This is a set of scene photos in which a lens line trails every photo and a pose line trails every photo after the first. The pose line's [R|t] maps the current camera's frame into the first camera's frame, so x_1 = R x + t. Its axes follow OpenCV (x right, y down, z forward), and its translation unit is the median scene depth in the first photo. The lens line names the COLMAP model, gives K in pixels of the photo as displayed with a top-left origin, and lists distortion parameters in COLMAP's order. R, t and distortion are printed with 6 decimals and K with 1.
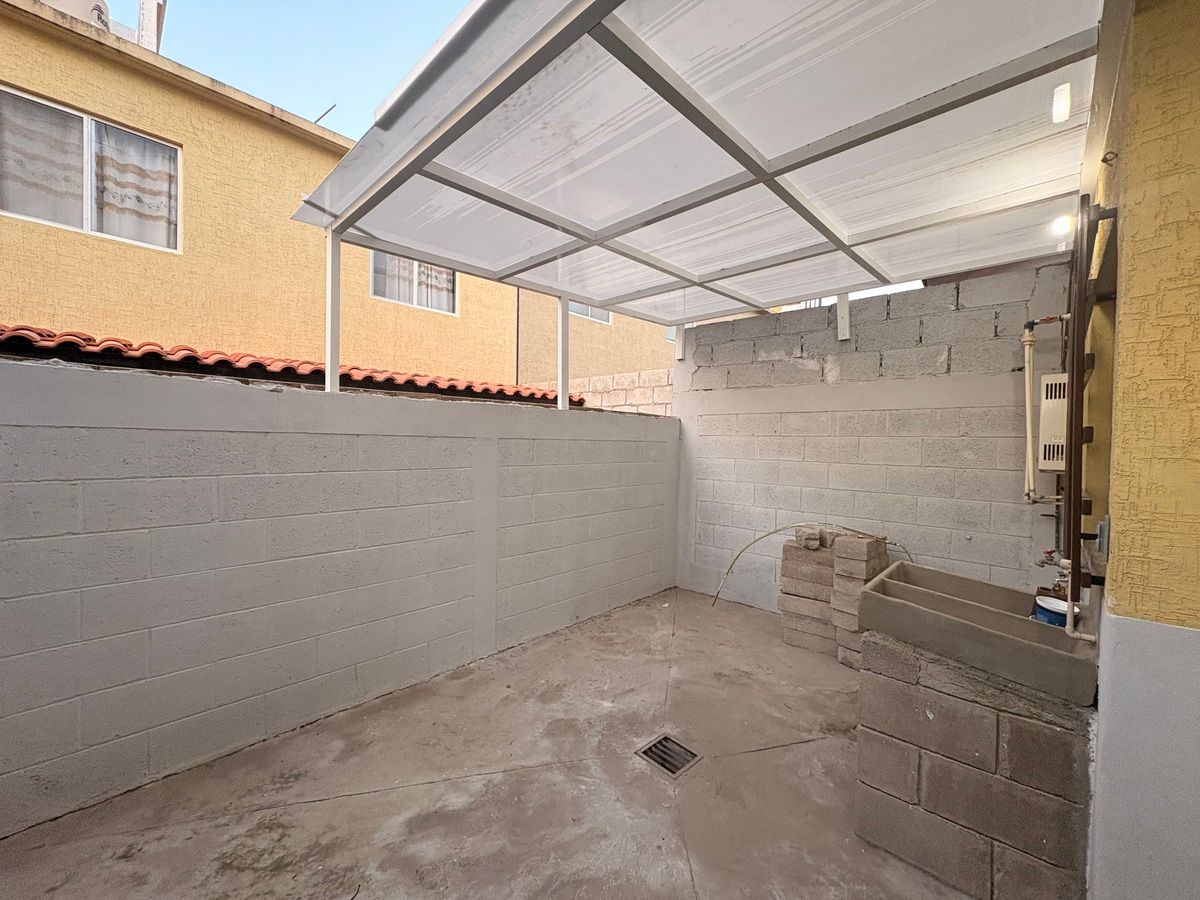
lens RADIAL K [[475.0, 0, 598.3], [0, 475.0, 449.8], [0, 0, 1]] dist [-0.001144, 0.000087]
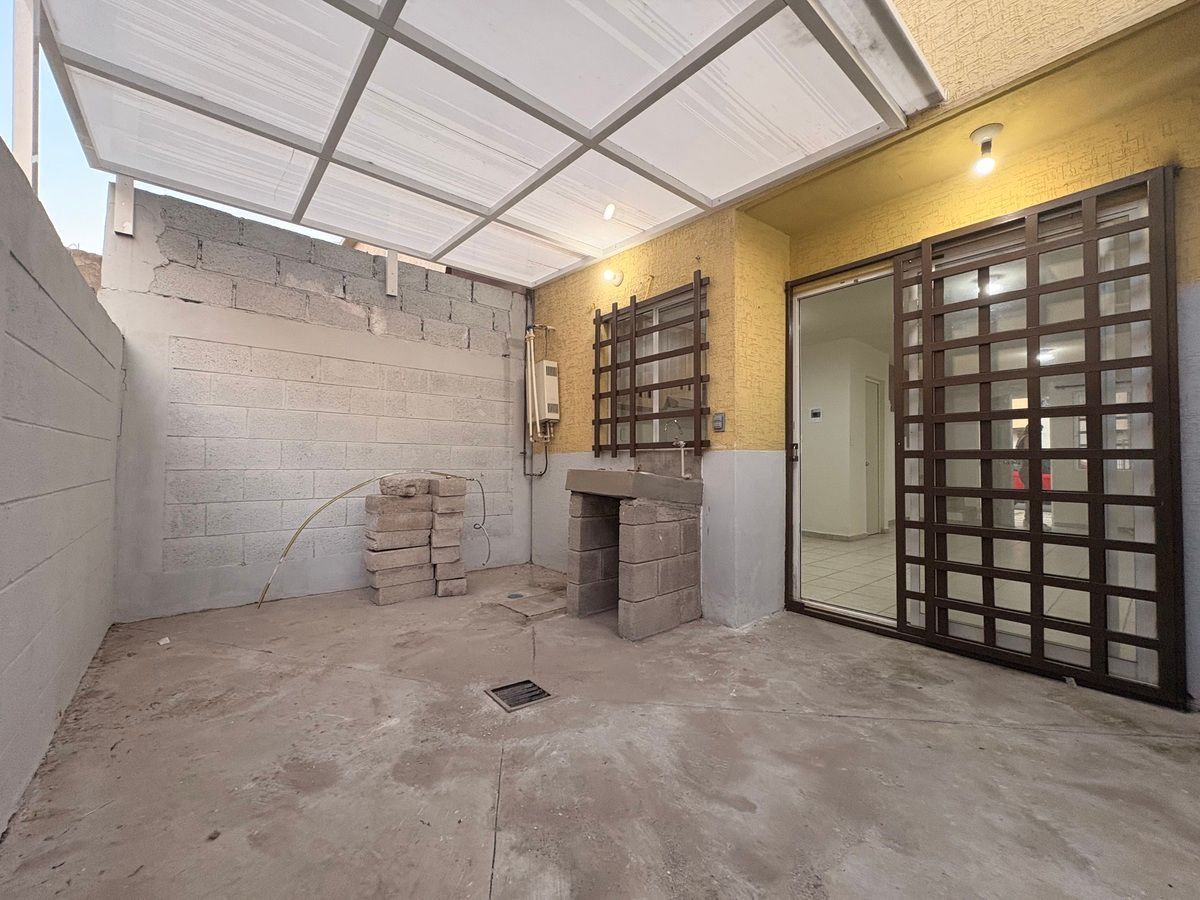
lens RADIAL K [[475.0, 0, 598.3], [0, 475.0, 451.1], [0, 0, 1]] dist [-0.001144, 0.000087]
pose [[0.113500, 0.006794, 0.993515, -0.519720], [0.010577, 0.999912, -0.008046, 0.135271], [-0.993482, 0.011421, 0.113418, 0.529491]]
